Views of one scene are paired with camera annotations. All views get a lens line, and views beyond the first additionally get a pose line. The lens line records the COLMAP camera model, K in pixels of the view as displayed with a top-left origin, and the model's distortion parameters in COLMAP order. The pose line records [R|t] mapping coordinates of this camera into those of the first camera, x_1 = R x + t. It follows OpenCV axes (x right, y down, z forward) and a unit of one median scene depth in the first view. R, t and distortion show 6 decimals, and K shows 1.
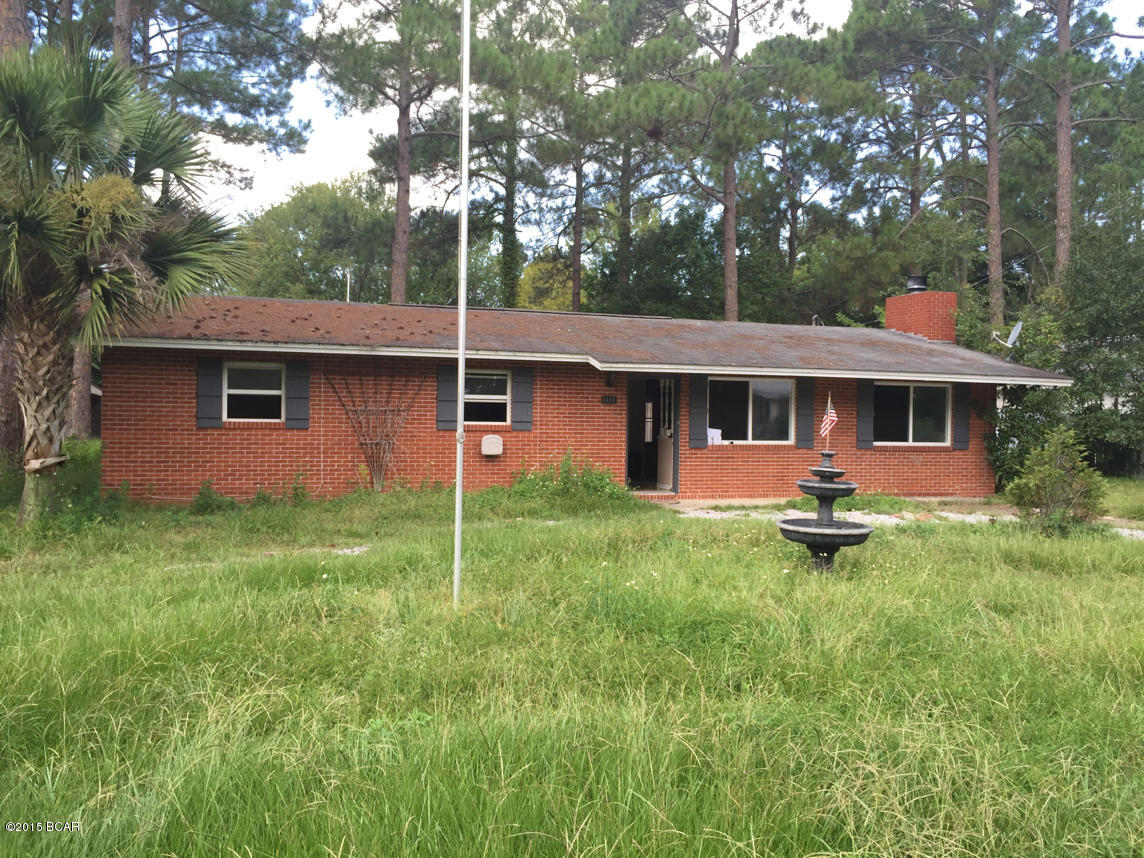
lens RADIAL K [[1005.5, 0, 584.4], [0, 1005.5, 400.9], [0, 0, 1]] dist [0.077745, -0.125493]
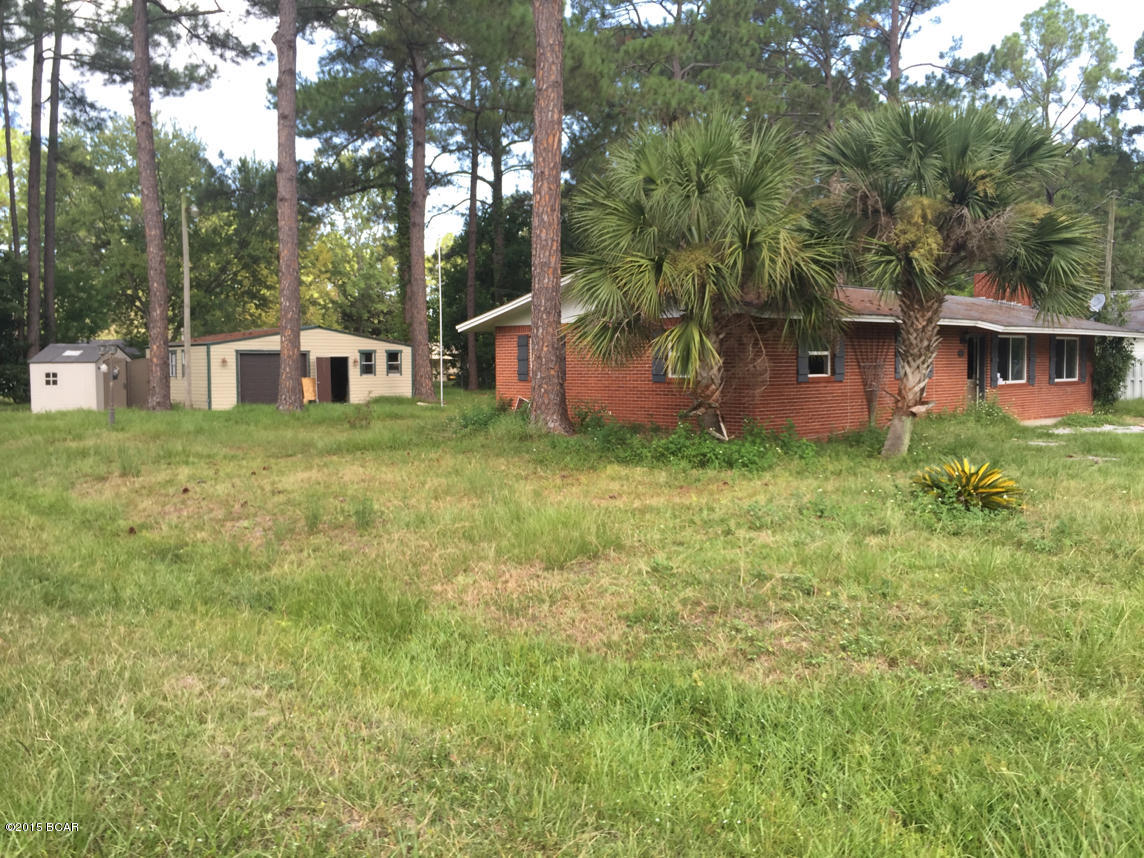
lens RADIAL K [[999.9, 0, 578.1], [0, 999.9, 406.9], [0, 0, 1]] dist [0.075565, -0.120426]
pose [[0.914850, -0.042197, 0.401584, -0.931420], [0.020919, 0.998142, 0.057227, -0.016292], [-0.403252, -0.043953, 0.914033, -0.036523]]
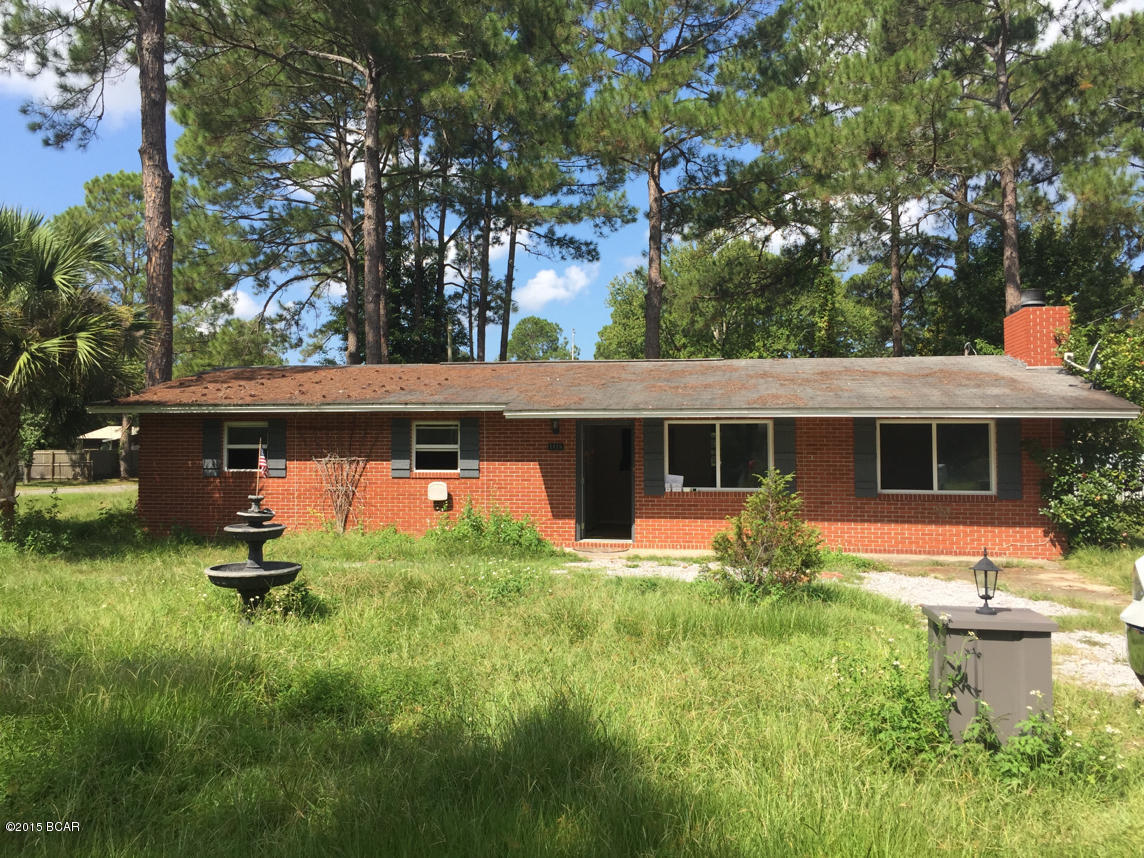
lens RADIAL K [[999.9, 0, 578.1], [0, 999.9, 406.9], [0, 0, 1]] dist [0.075565, -0.120426]
pose [[0.874590, -0.037657, -0.483398, 0.491596], [0.016430, 0.998709, -0.048074, 0.007396], [0.484584, 0.034103, 0.874080, 0.128862]]
